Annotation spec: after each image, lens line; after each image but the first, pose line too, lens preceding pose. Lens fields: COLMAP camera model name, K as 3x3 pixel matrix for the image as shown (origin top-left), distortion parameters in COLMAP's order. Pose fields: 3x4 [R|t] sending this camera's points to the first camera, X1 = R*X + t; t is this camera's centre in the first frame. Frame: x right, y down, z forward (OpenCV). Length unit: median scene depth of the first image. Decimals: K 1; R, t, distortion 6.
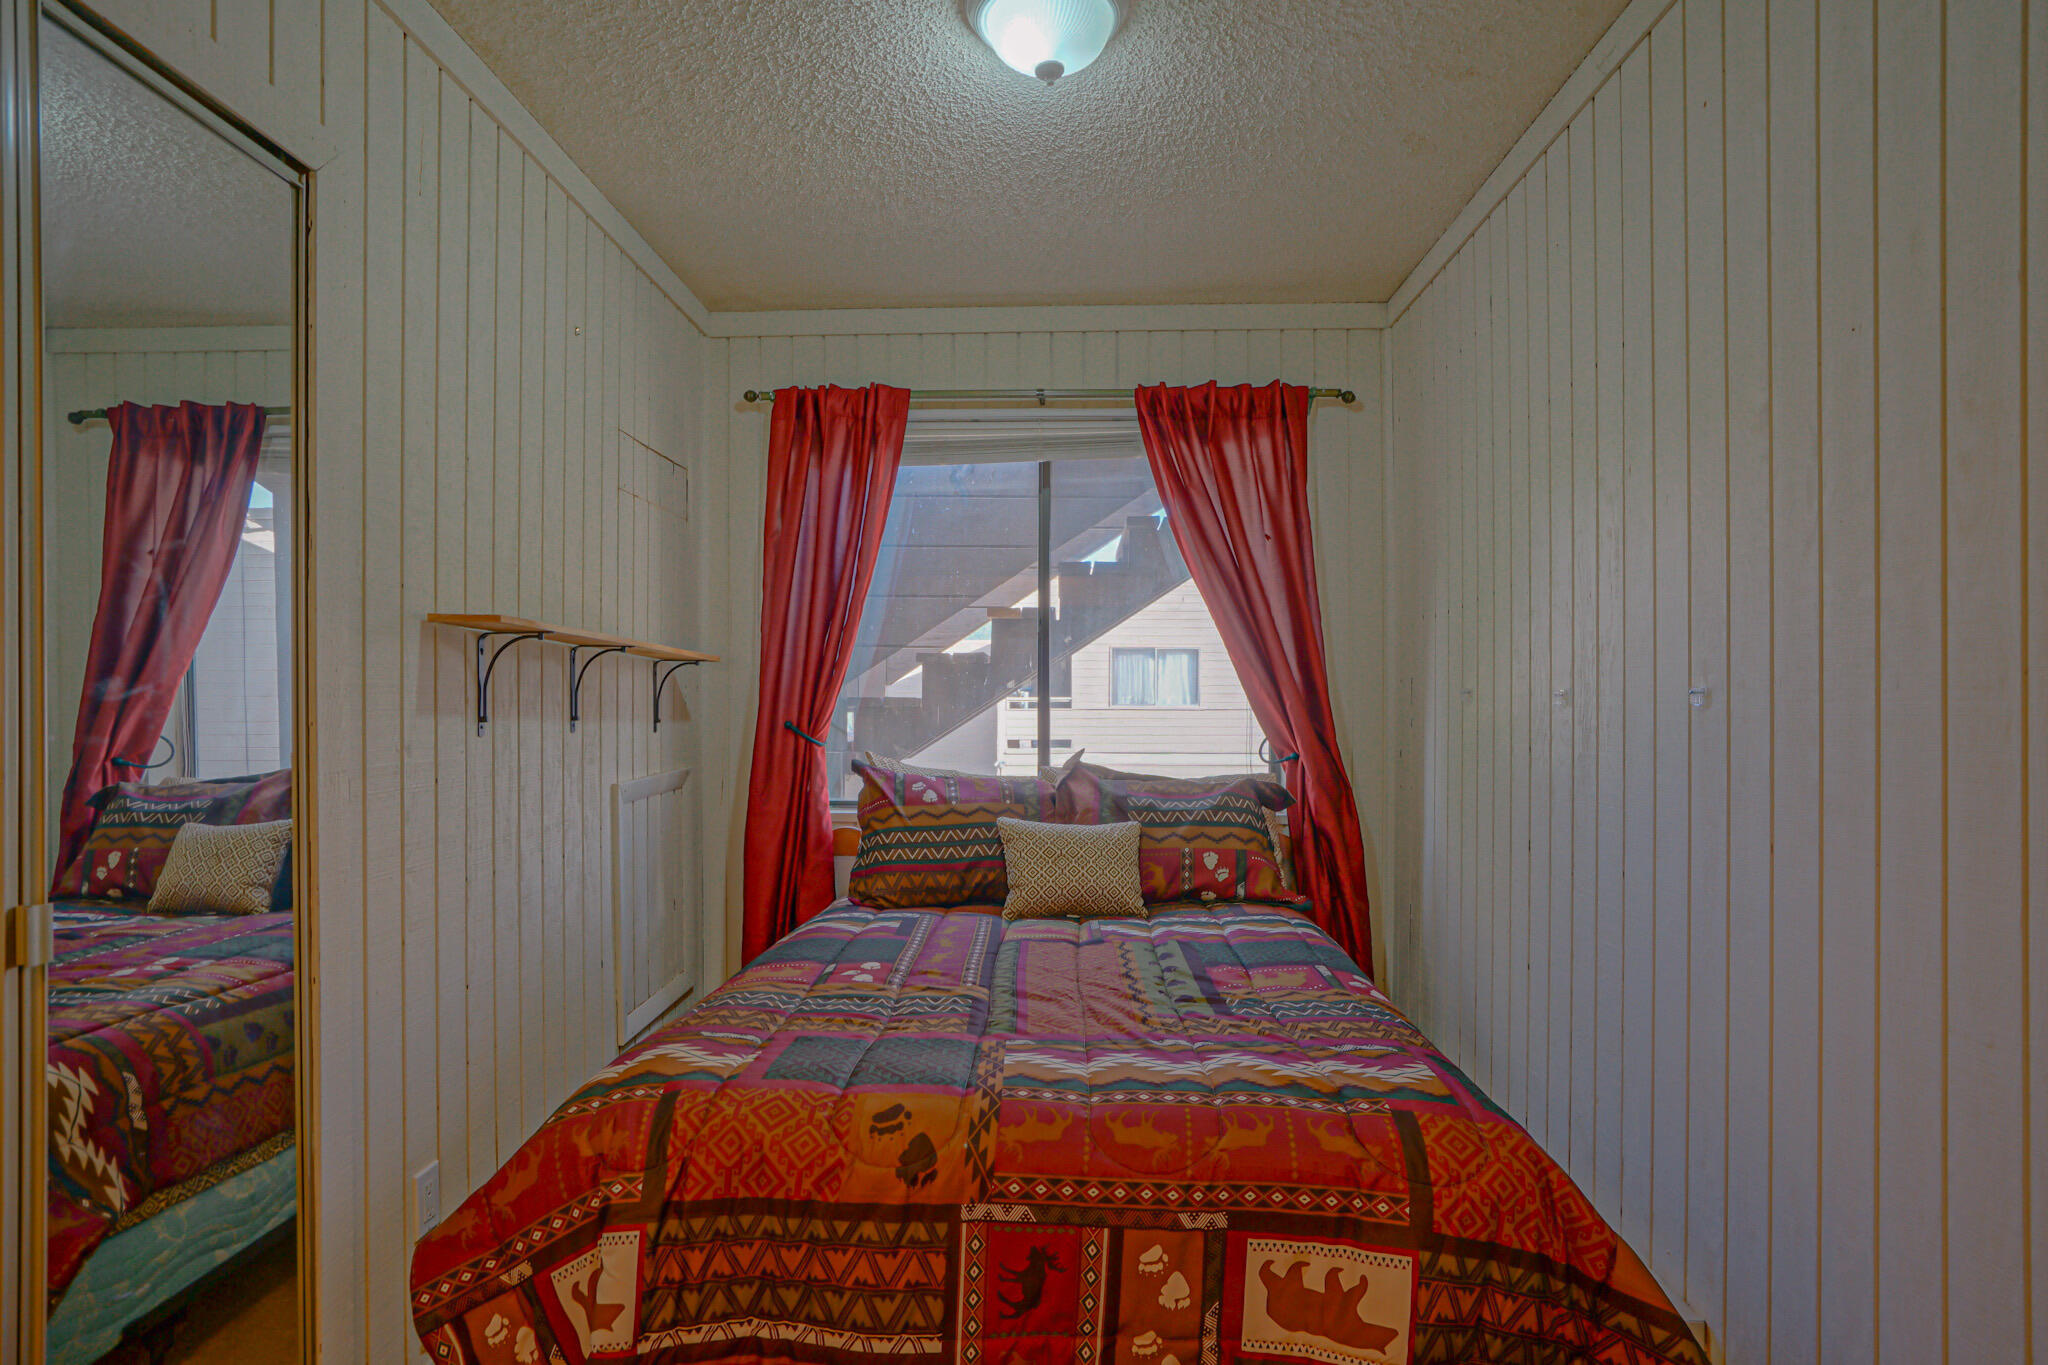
lens RADIAL K [[1092.9, 0, 1019.8], [0, 1092.9, 701.8], [0, 0, 1]] dist [-0.050865, 0.032349]
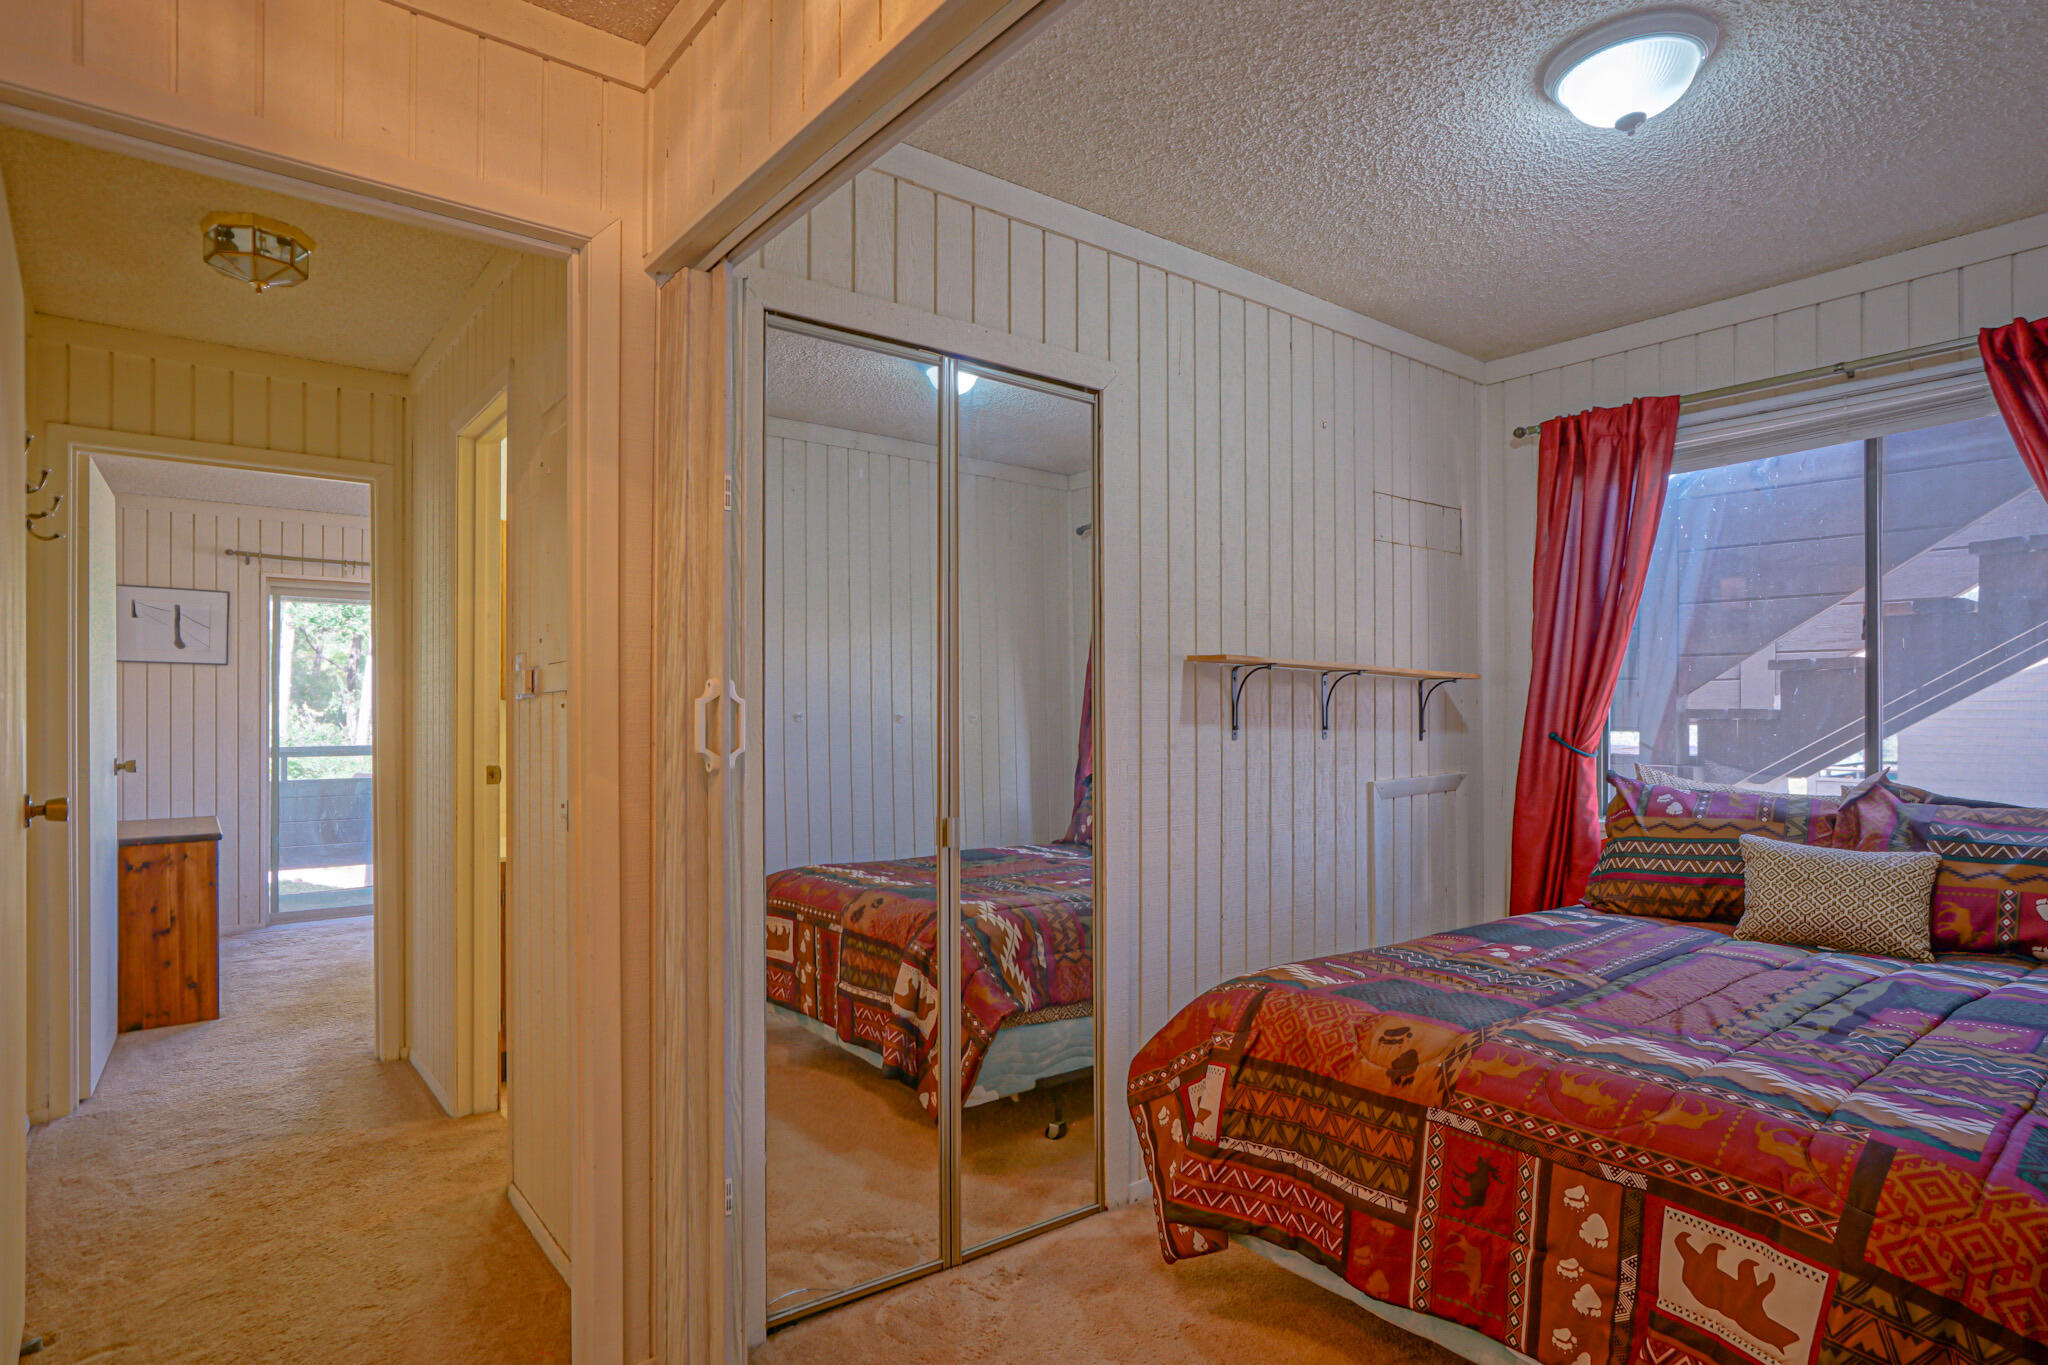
lens RADIAL K [[1092.9, 0, 1019.8], [0, 1092.9, 701.8], [0, 0, 1]] dist [-0.050865, 0.032349]
pose [[0.650279, -0.011993, -0.759601, 0.500910], [0.003428, 0.999912, -0.012853, -0.000651], [0.759688, 0.005754, 0.650262, -0.165919]]
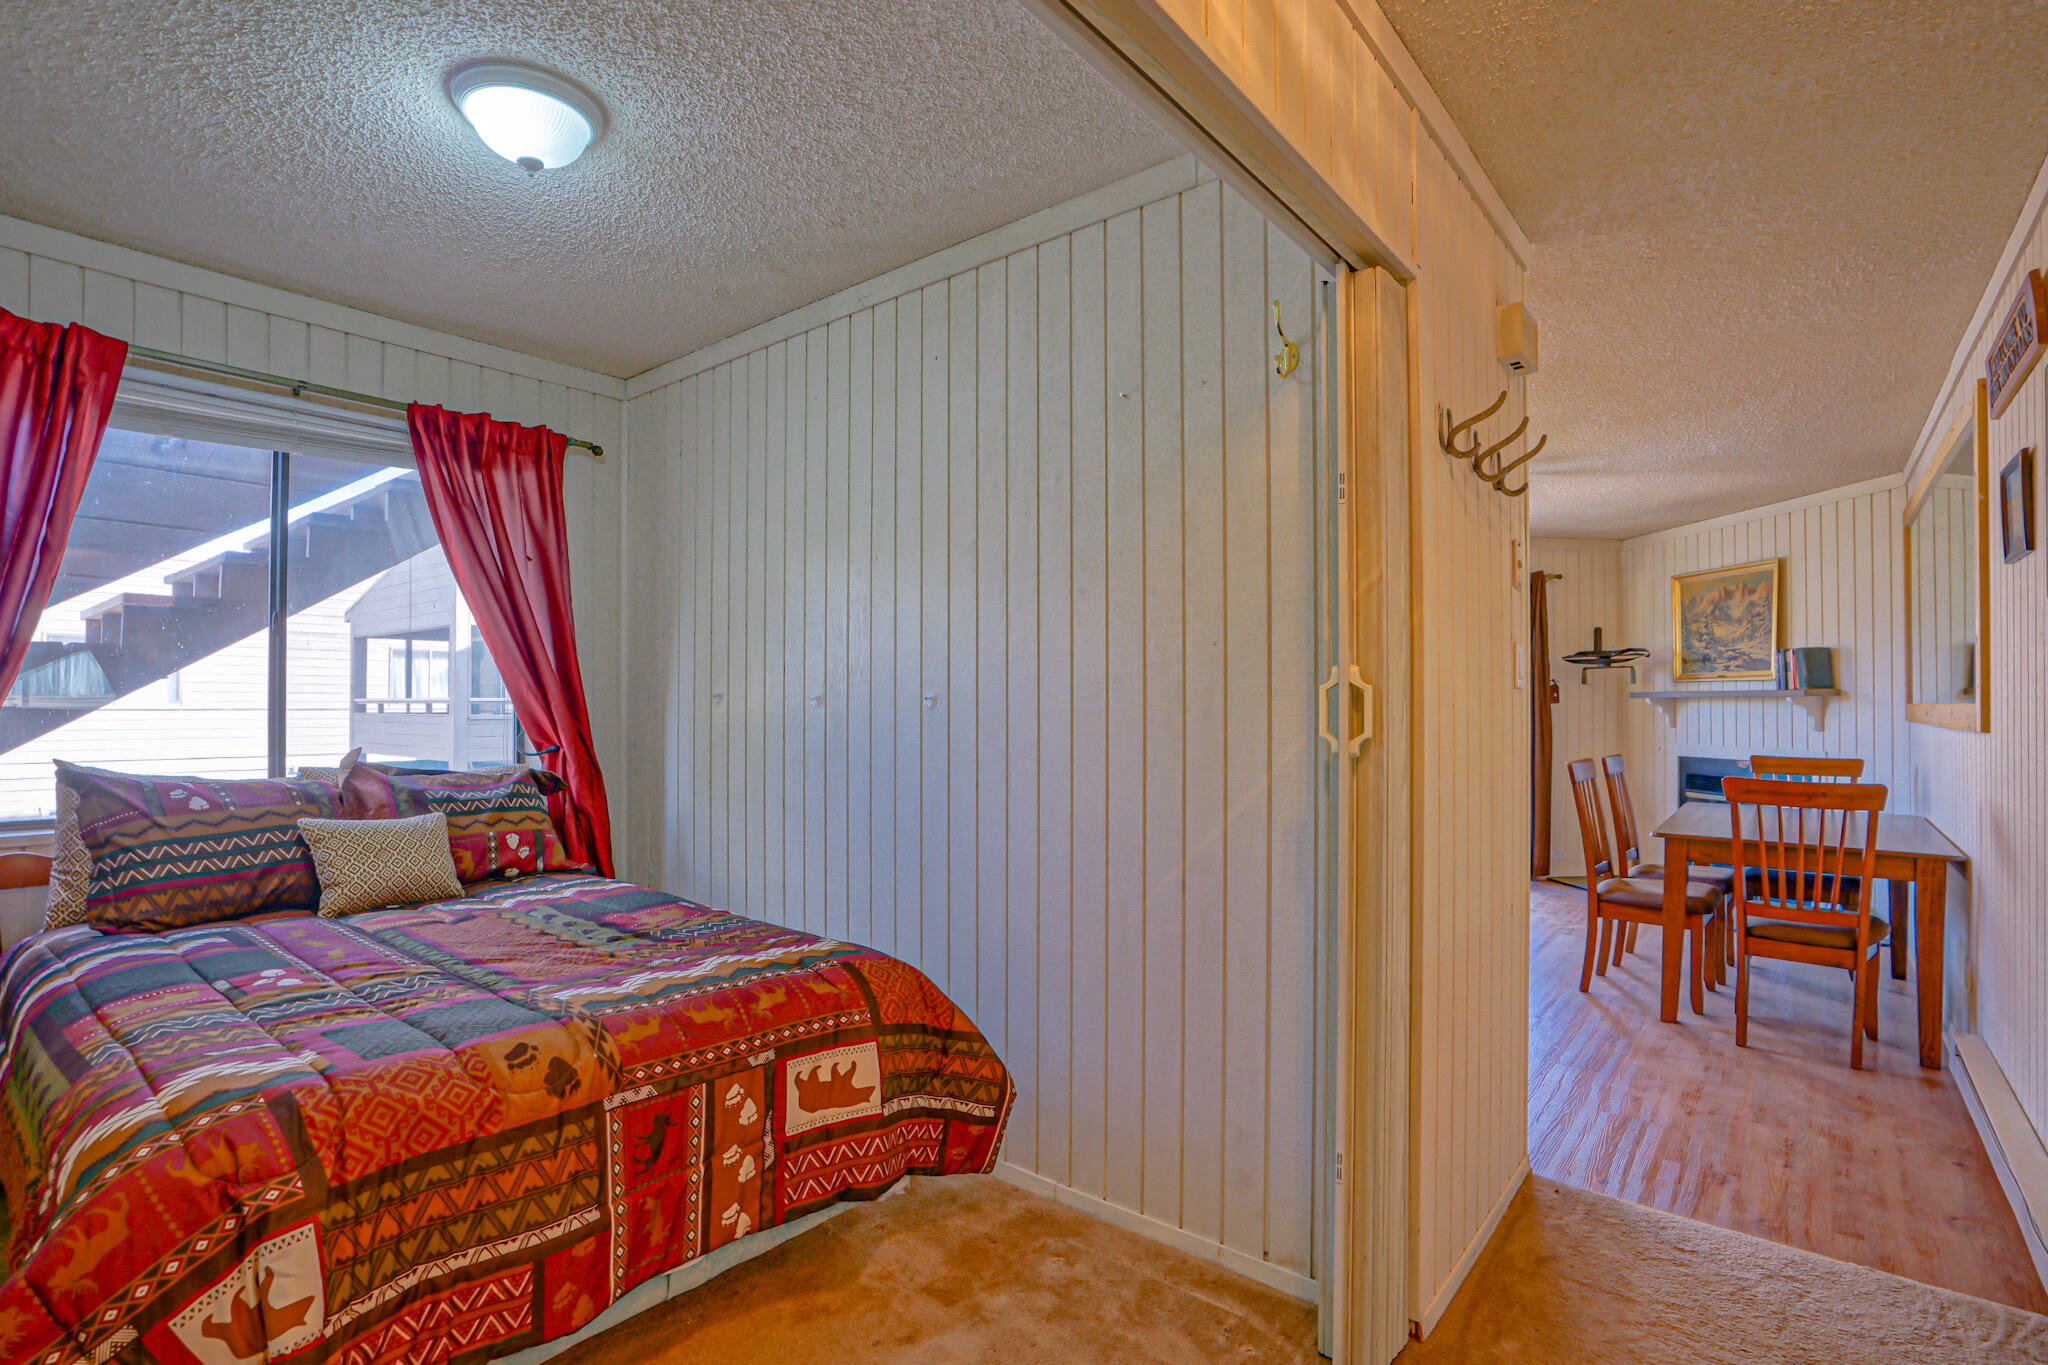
lens RADIAL K [[976.4, 0, 1020.5], [0, 976.4, 696.5], [0, 0, 1]] dist [-0.056483, 0.022252]
pose [[0.605818, 0.008136, 0.795562, -0.539291], [-0.004230, 0.999967, -0.007006, -0.001580], [-0.795592, 0.000879, 0.605832, -0.058070]]
